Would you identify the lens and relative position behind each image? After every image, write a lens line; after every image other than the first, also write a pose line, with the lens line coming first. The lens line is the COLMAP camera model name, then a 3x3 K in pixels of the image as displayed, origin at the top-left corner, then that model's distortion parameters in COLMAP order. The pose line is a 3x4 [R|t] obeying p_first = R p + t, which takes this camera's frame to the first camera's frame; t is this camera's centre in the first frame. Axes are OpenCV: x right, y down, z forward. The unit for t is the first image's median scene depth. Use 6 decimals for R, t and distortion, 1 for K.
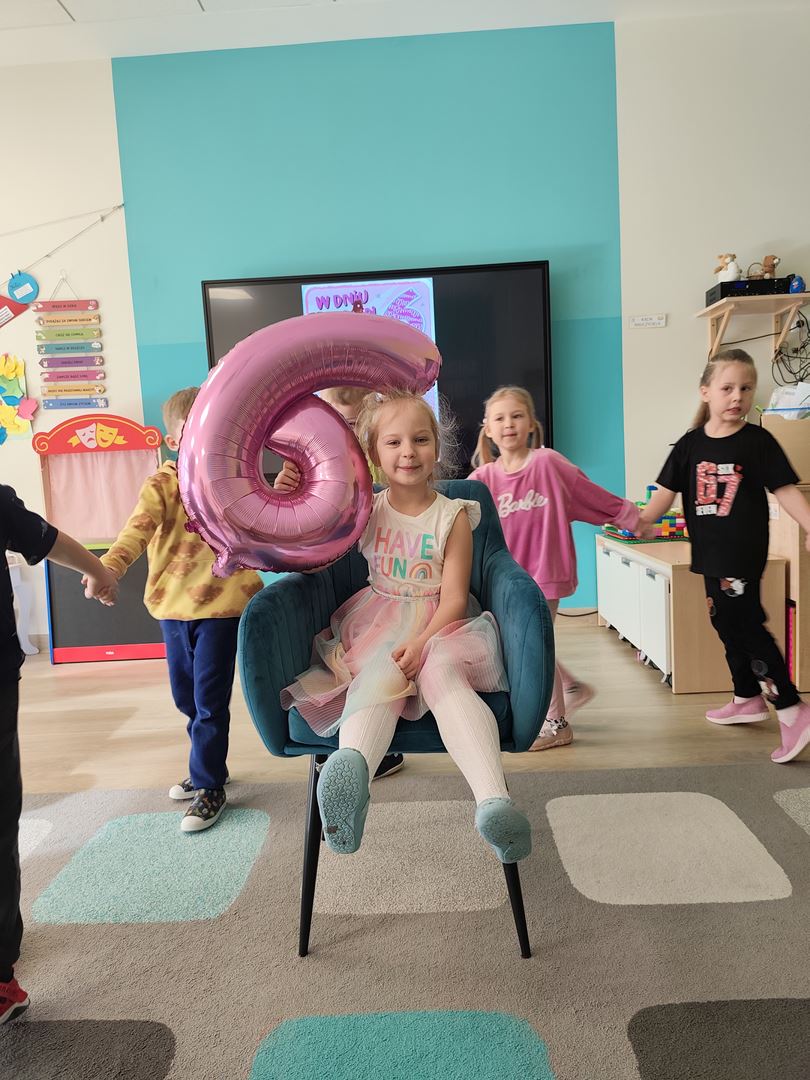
lens RADIAL K [[771.3, 0, 428.8], [0, 771.3, 536.8], [0, 0, 1]] dist [0.044257, -0.052075]
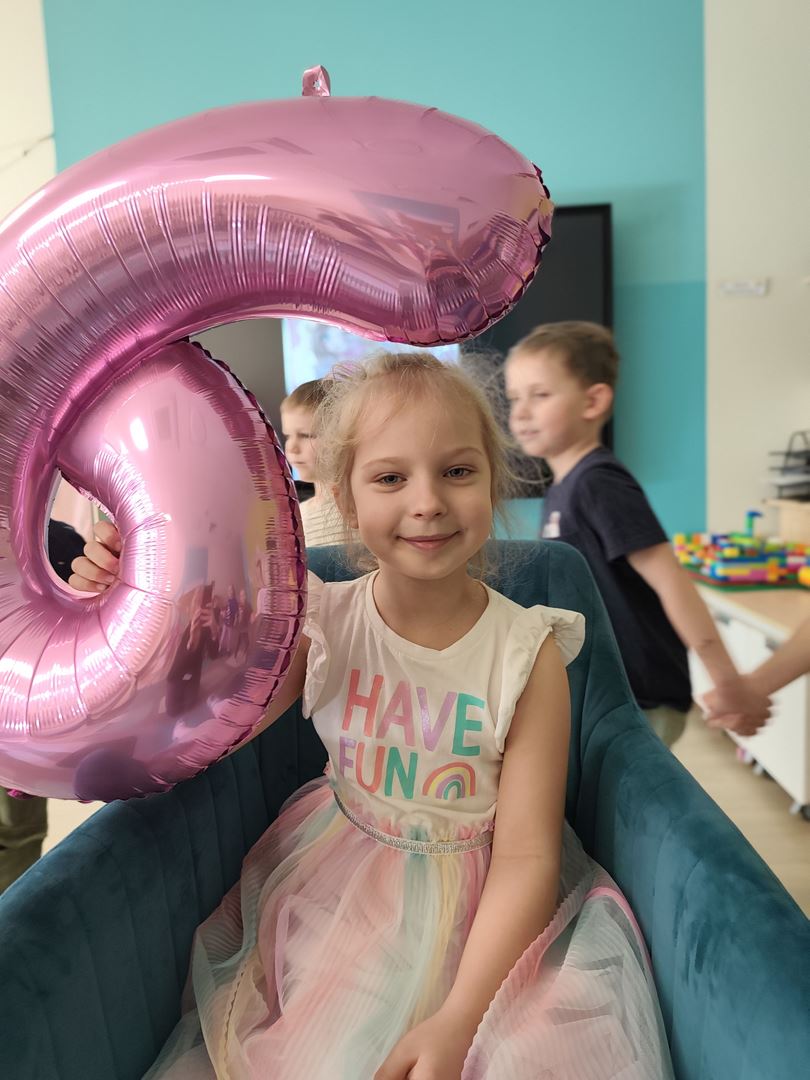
lens RADIAL K [[771.3, 0, 412.4], [0, 771.3, 549.4], [0, 0, 1]] dist [0.044257, -0.052075]
pose [[0.999393, 0.017743, -0.029984, -0.020622], [-0.017059, 0.999592, 0.022924, -0.090722], [0.030378, -0.022399, 0.999287, 0.578646]]
